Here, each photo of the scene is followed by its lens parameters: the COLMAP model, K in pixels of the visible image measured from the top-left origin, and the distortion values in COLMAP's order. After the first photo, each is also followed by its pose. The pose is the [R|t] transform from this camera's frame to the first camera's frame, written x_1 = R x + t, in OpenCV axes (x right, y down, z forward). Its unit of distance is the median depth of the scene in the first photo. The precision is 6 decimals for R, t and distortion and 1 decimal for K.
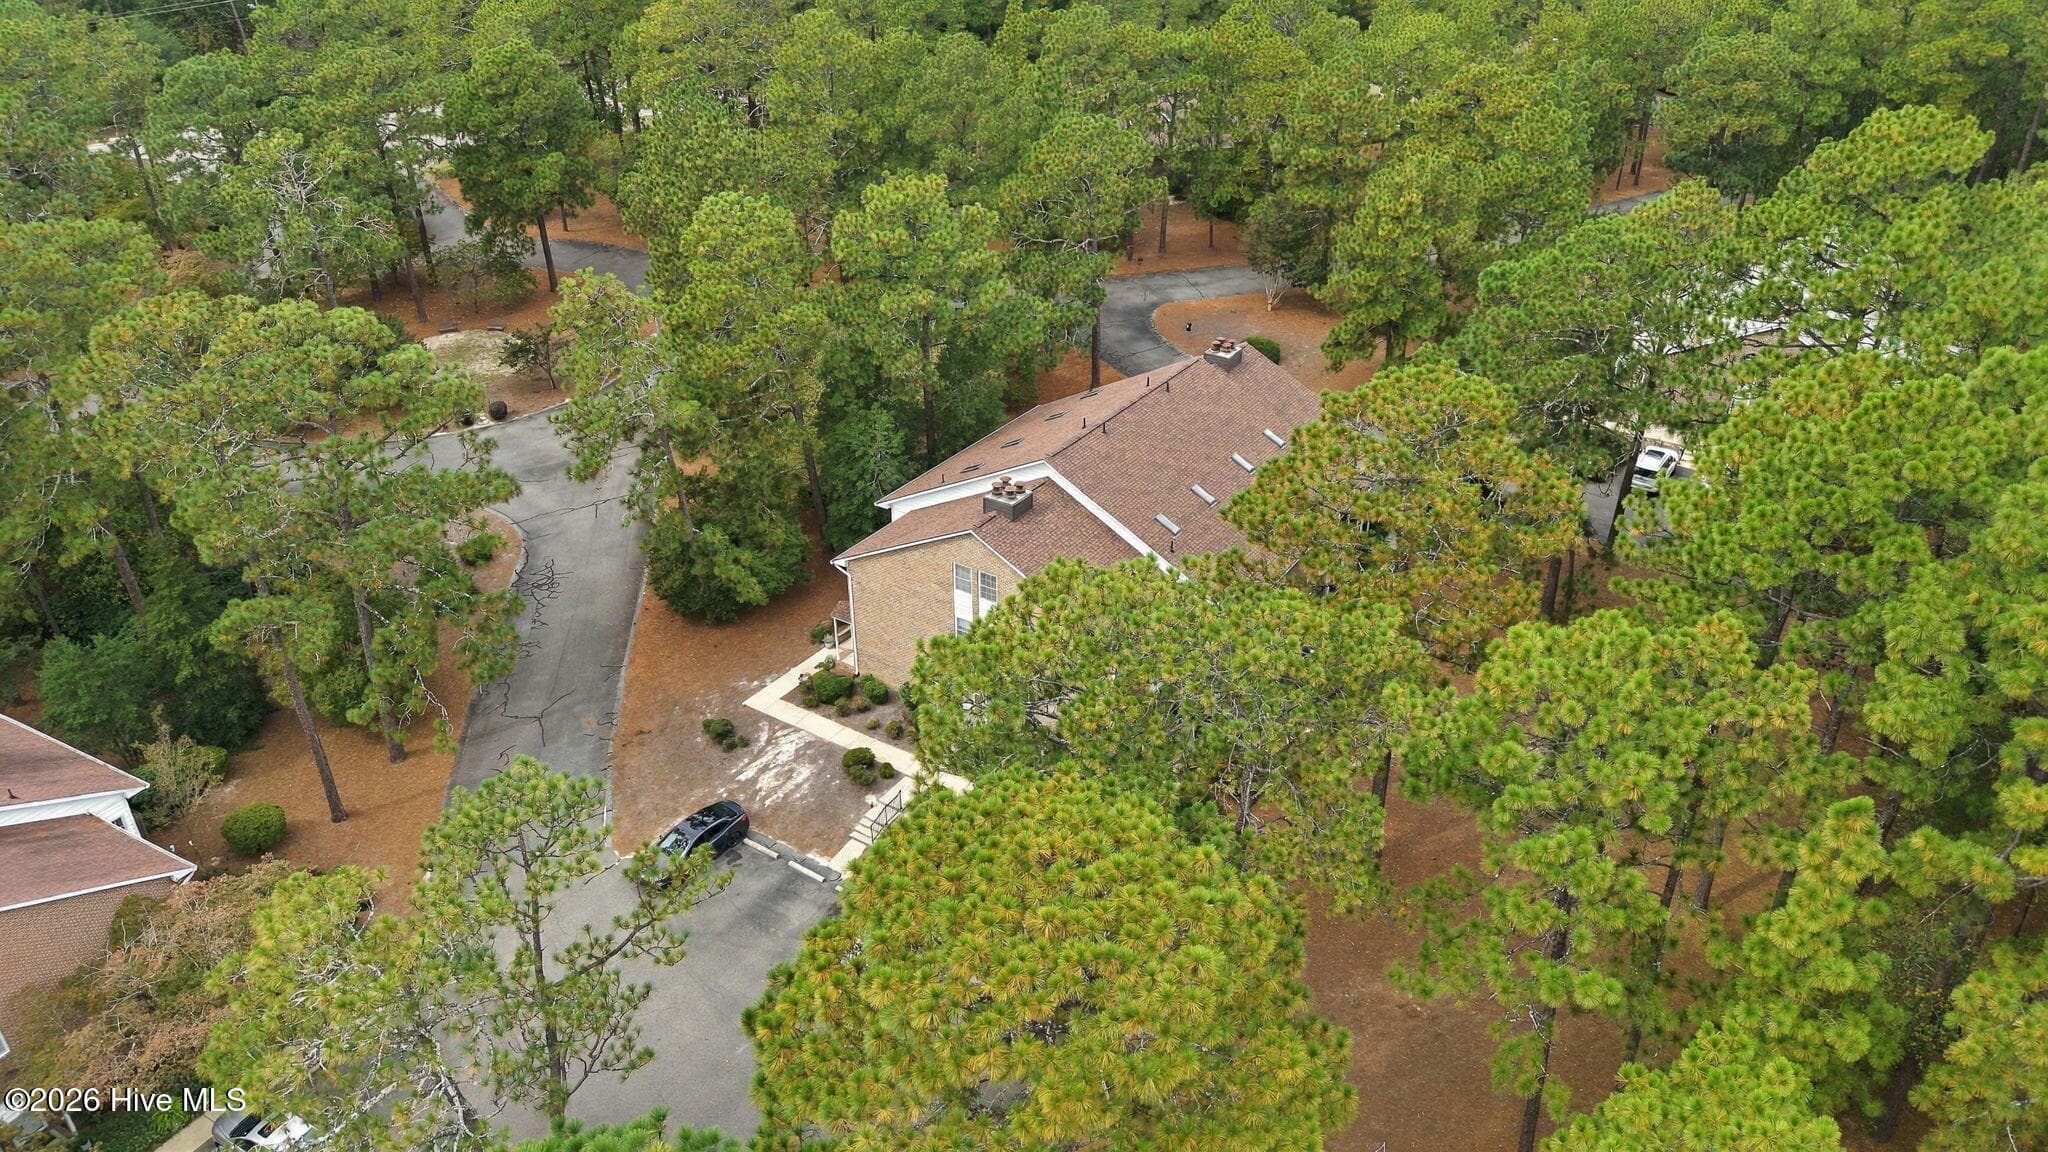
lens RADIAL K [[1407.4, 0, 1018.4], [0, 1407.4, 551.2], [0, 0, 1]] dist [0.073257, -0.082235]
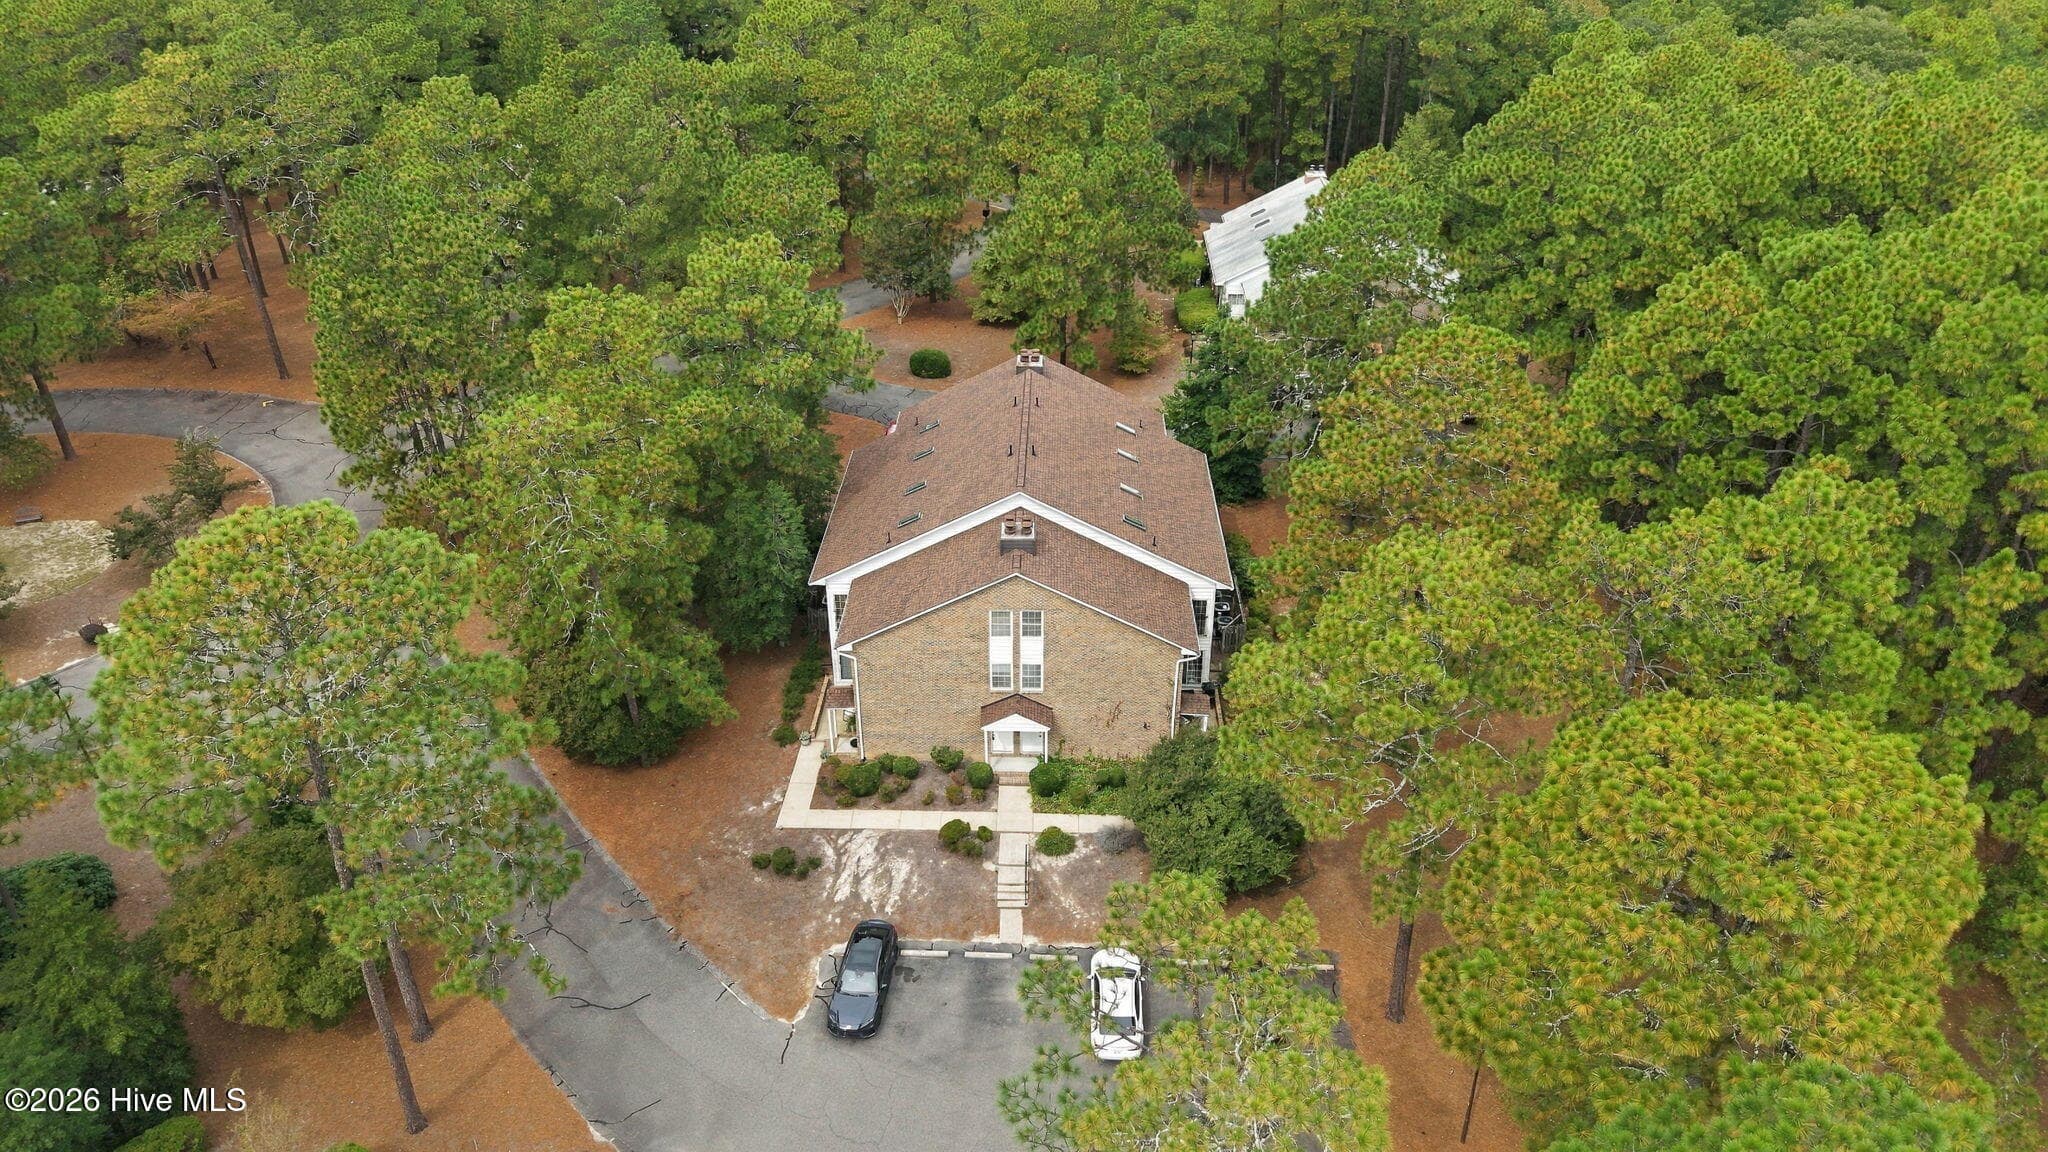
lens RADIAL K [[1407.4, 0, 1018.4], [0, 1407.4, 551.2], [0, 0, 1]] dist [0.073257, -0.082235]
pose [[0.857627, -0.255228, 0.446470, -0.451423], [0.259723, 0.964264, 0.052327, -0.077163], [-0.443870, 0.071081, 0.893267, 0.101174]]
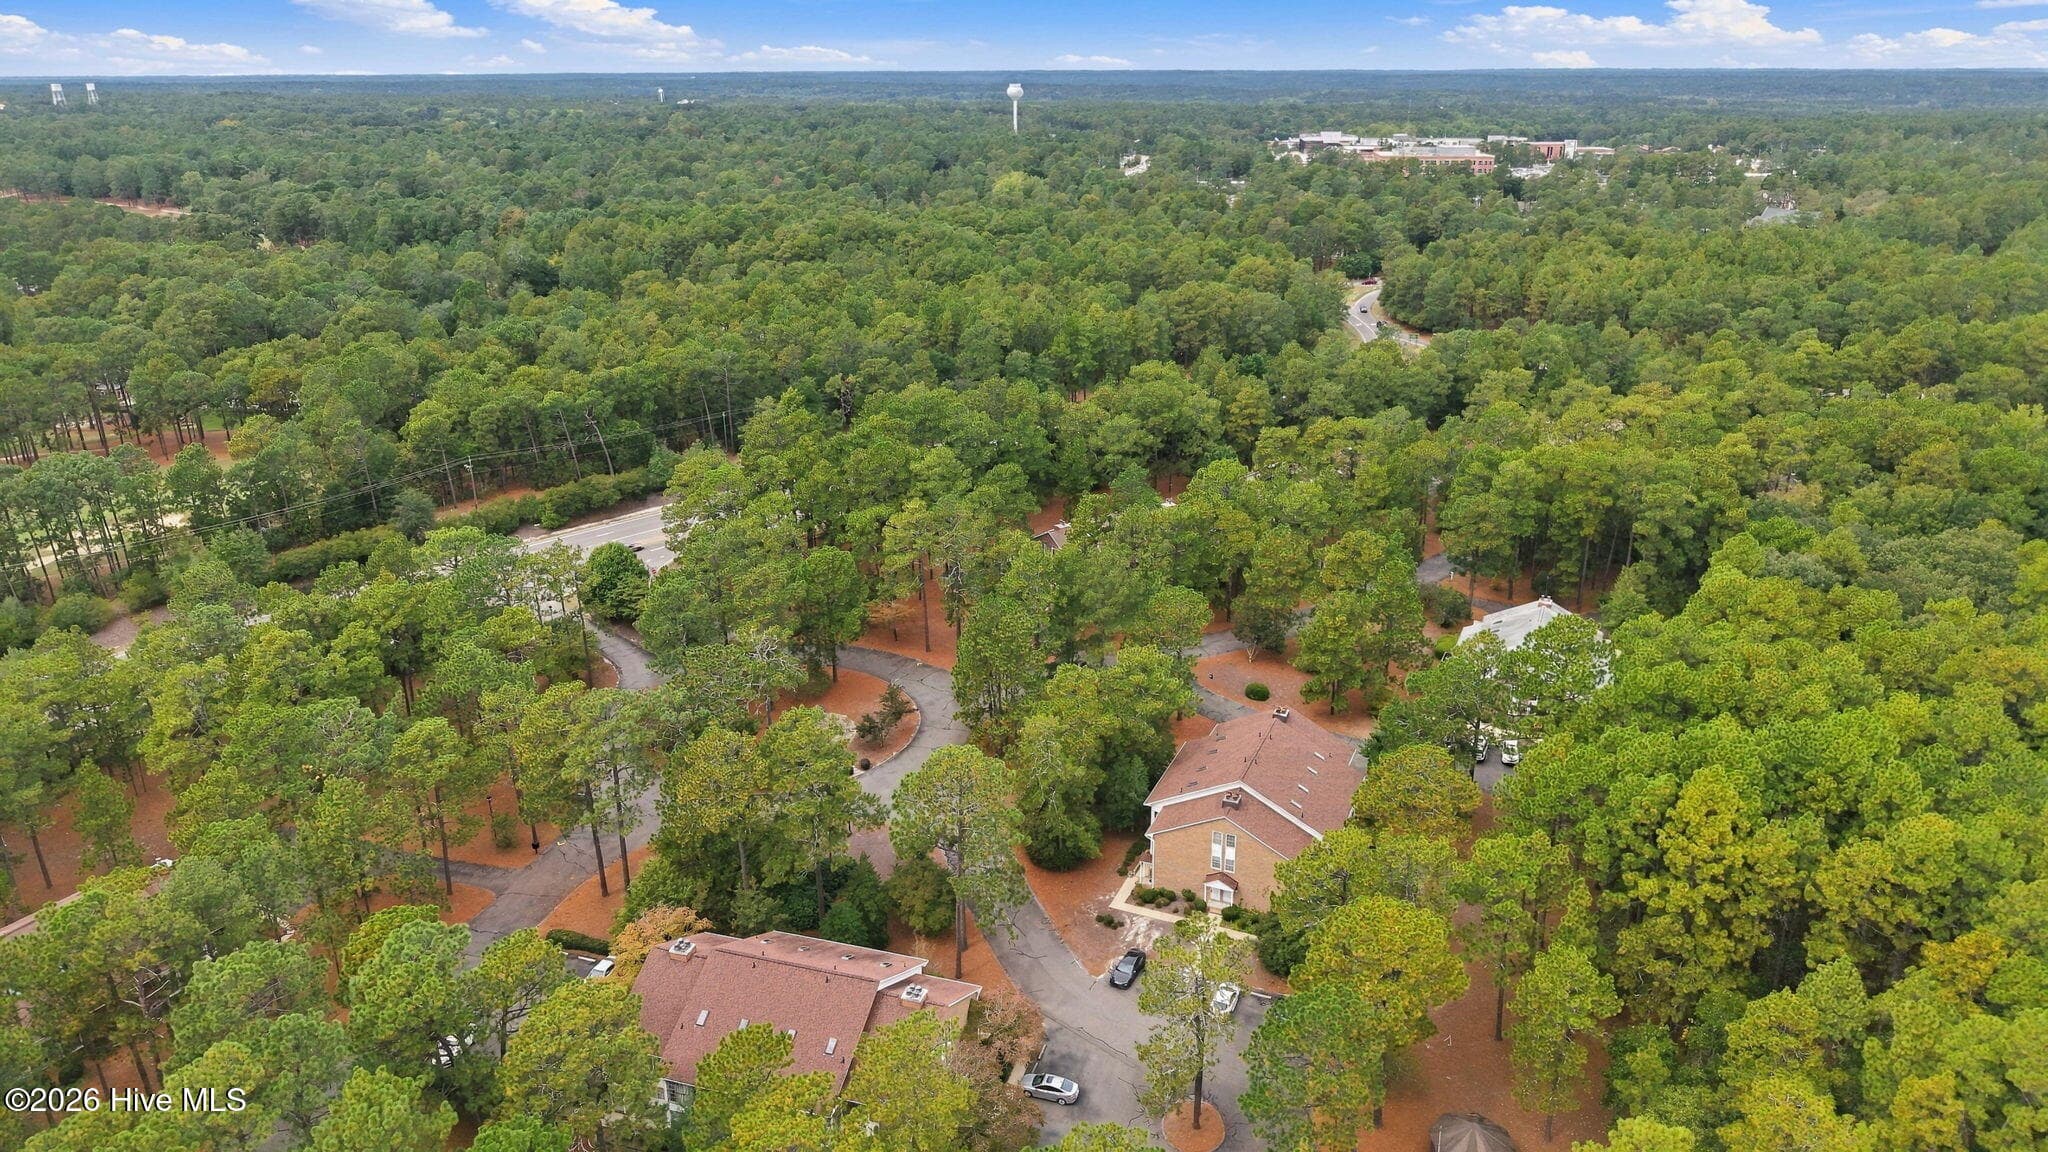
lens RADIAL K [[1407.4, 0, 1018.4], [0, 1407.4, 551.2], [0, 0, 1]] dist [0.073257, -0.082235]
pose [[0.985294, -0.063343, 0.158691, -0.675899], [0.088453, 0.983703, -0.156539, -0.105311], [-0.146189, 0.168274, 0.974840, -1.232307]]
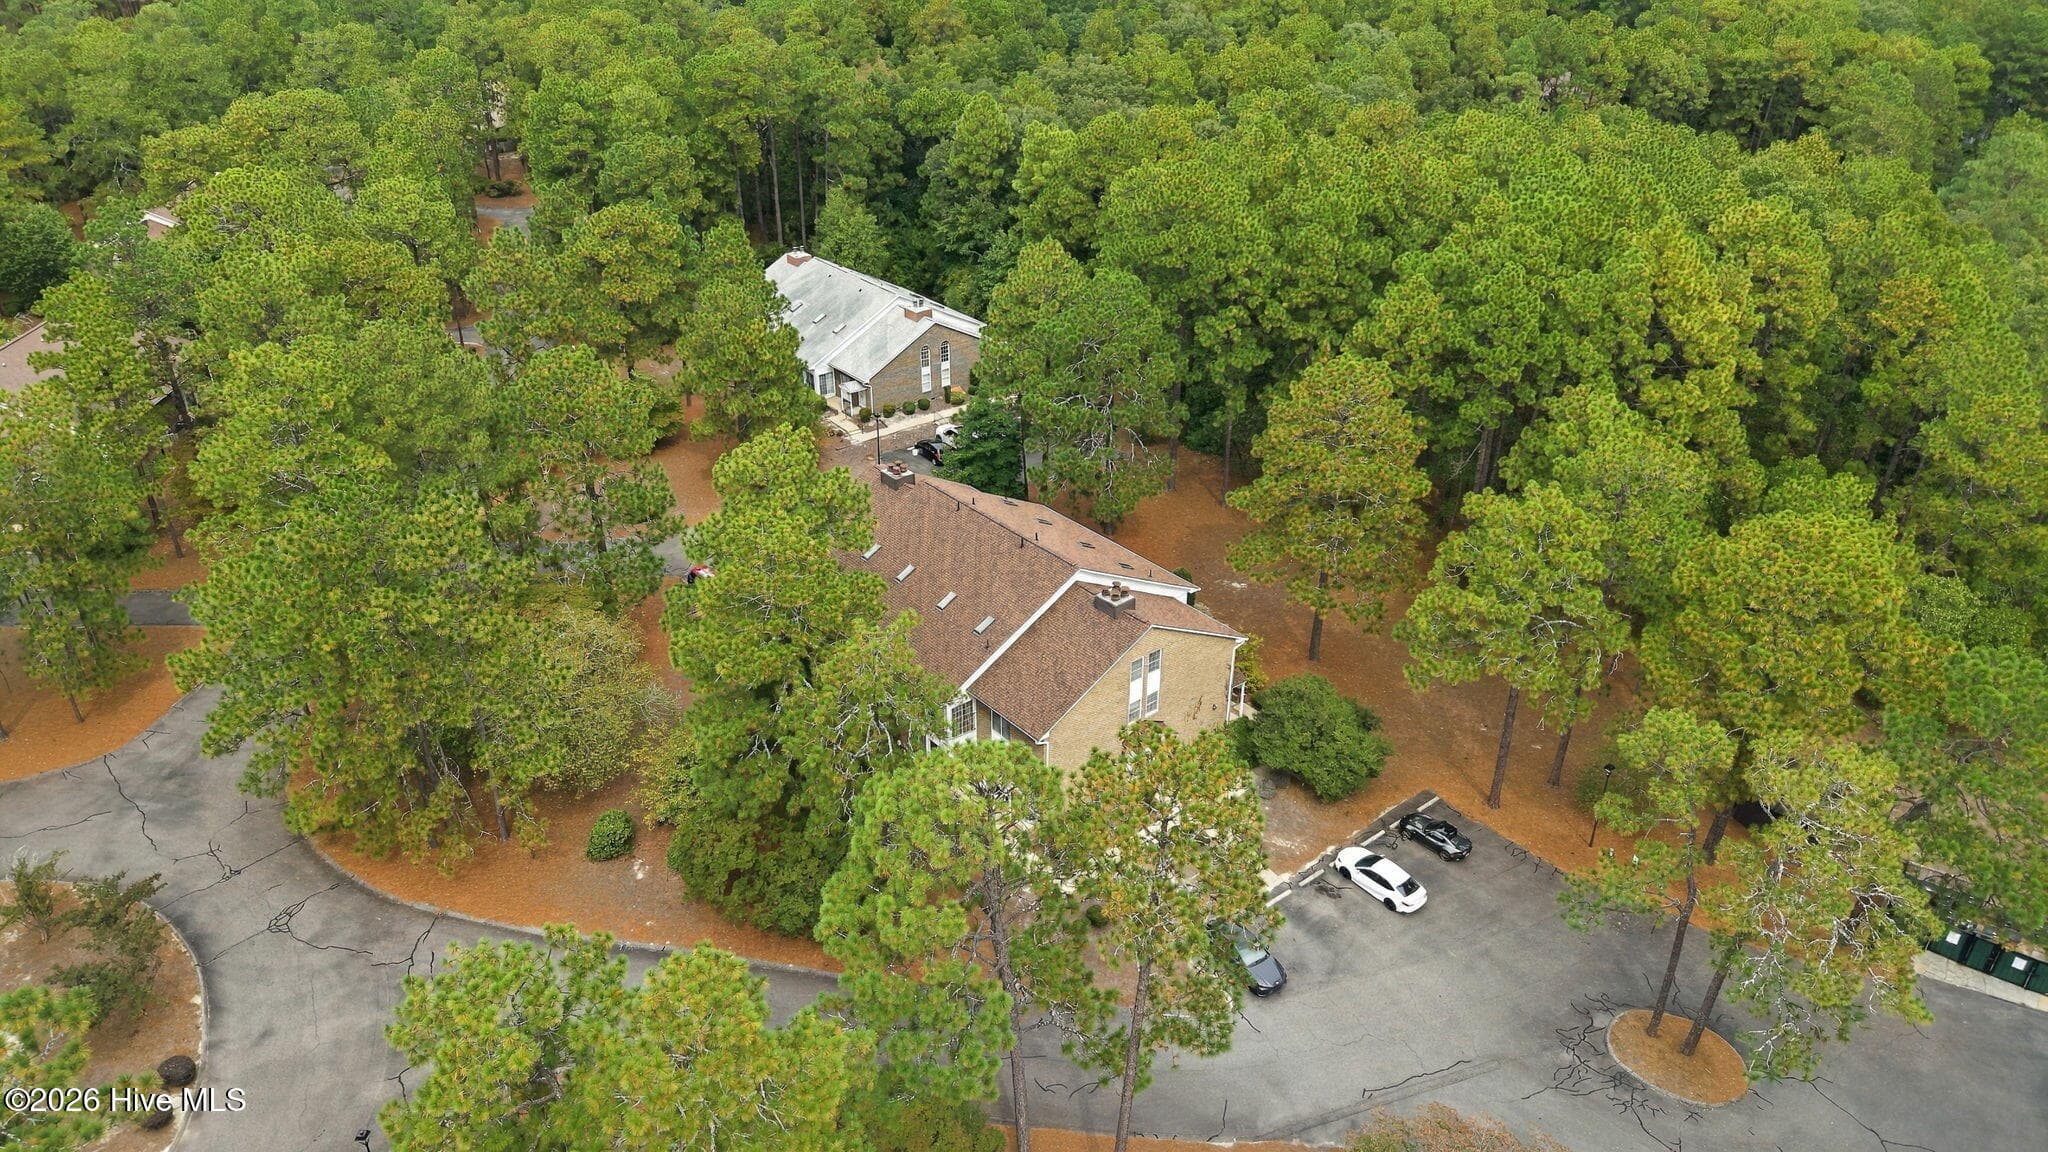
lens RADIAL K [[1407.4, 0, 1018.4], [0, 1407.4, 551.2], [0, 0, 1]] dist [0.073257, -0.082235]
pose [[0.321210, -0.459839, 0.827872, -1.042614], [0.467176, 0.837363, 0.283849, -0.464666], [-0.823754, 0.295587, 0.483795, 0.441549]]
